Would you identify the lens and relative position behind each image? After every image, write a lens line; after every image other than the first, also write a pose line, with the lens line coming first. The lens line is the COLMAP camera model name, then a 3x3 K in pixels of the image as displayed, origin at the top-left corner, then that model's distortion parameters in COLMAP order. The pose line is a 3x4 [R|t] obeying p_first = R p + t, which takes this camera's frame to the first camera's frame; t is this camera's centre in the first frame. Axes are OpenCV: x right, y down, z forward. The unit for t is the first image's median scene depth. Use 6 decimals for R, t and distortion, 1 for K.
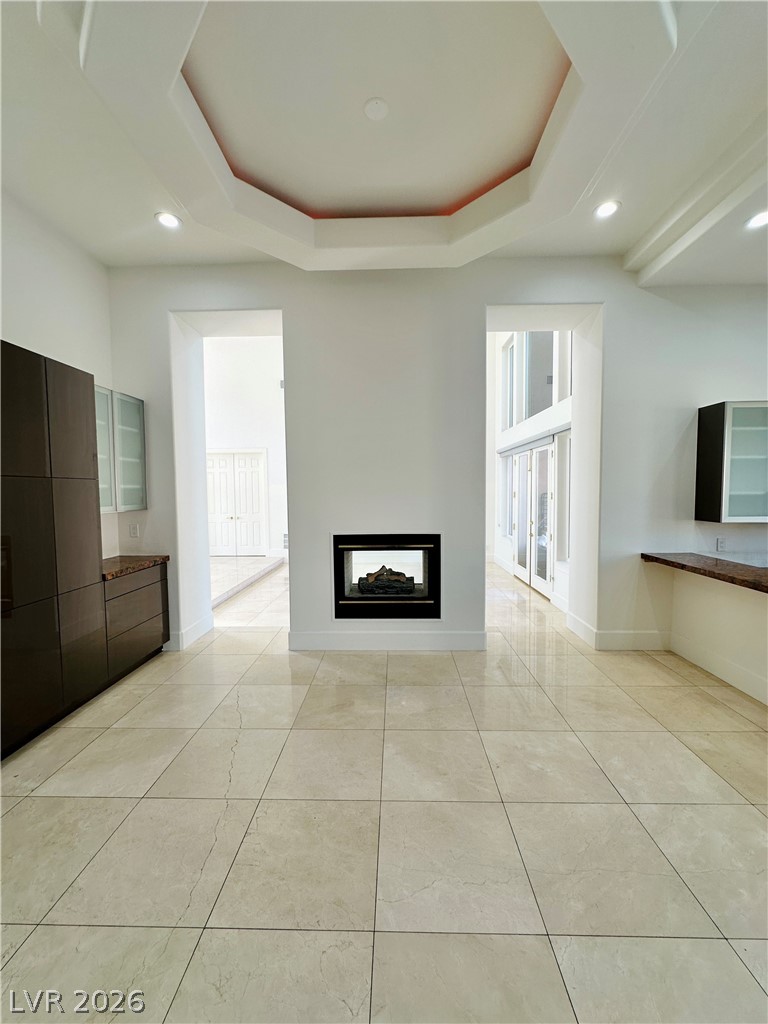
lens RADIAL K [[408.8, 0, 385.5], [0, 408.8, 512.1], [0, 0, 1]] dist [-0.002520, -0.000147]
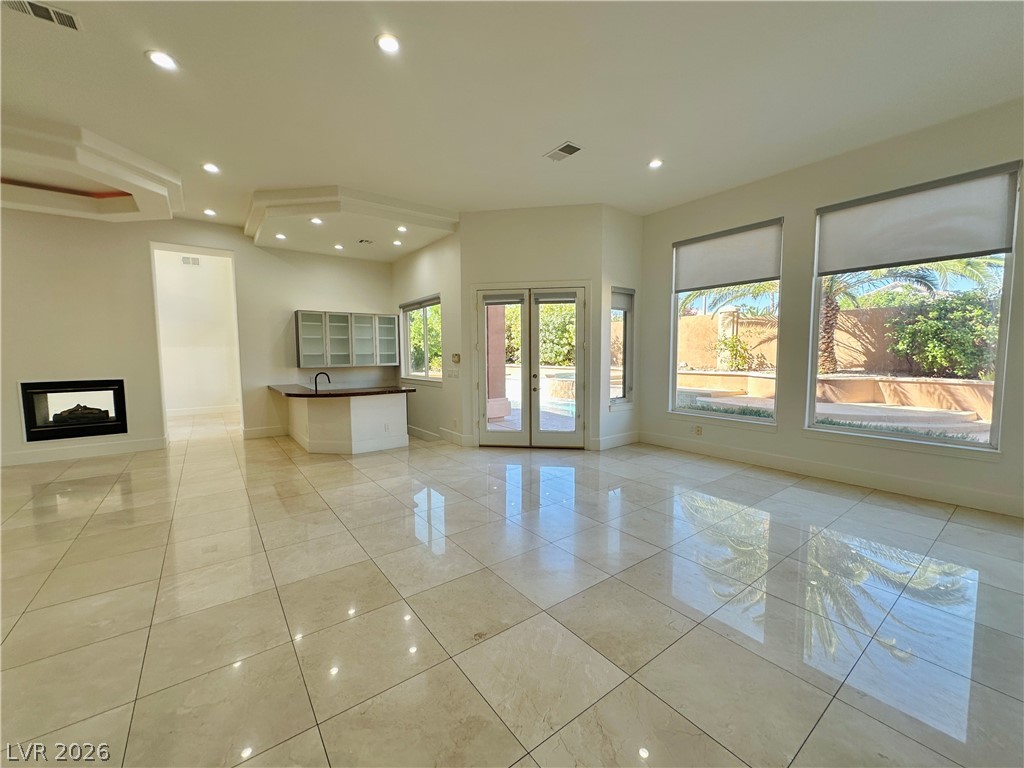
lens RADIAL K [[408.8, 0, 512.6], [0, 408.8, 383.4], [0, 0, 1]] dist [-0.002007, 0.000561]
pose [[0.784335, -0.043238, 0.618828, 0.347548], [0.033814, 0.999065, 0.026948, 0.079459], [-0.619415, -0.000211, 0.785064, -1.217402]]
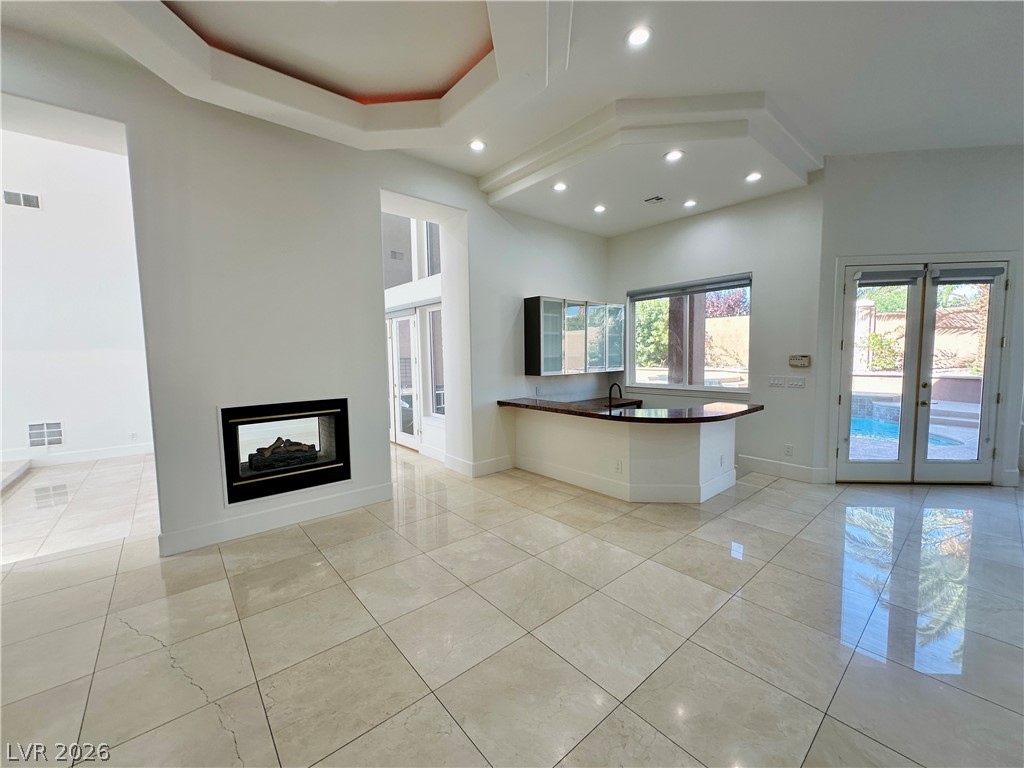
lens RADIAL K [[408.8, 0, 512.6], [0, 408.8, 383.4], [0, 0, 1]] dist [-0.002007, 0.000561]
pose [[0.745588, -0.052417, 0.664343, -0.248058], [0.044031, 0.998598, 0.029375, 0.003974], [-0.664951, 0.007350, 0.746851, -0.060806]]
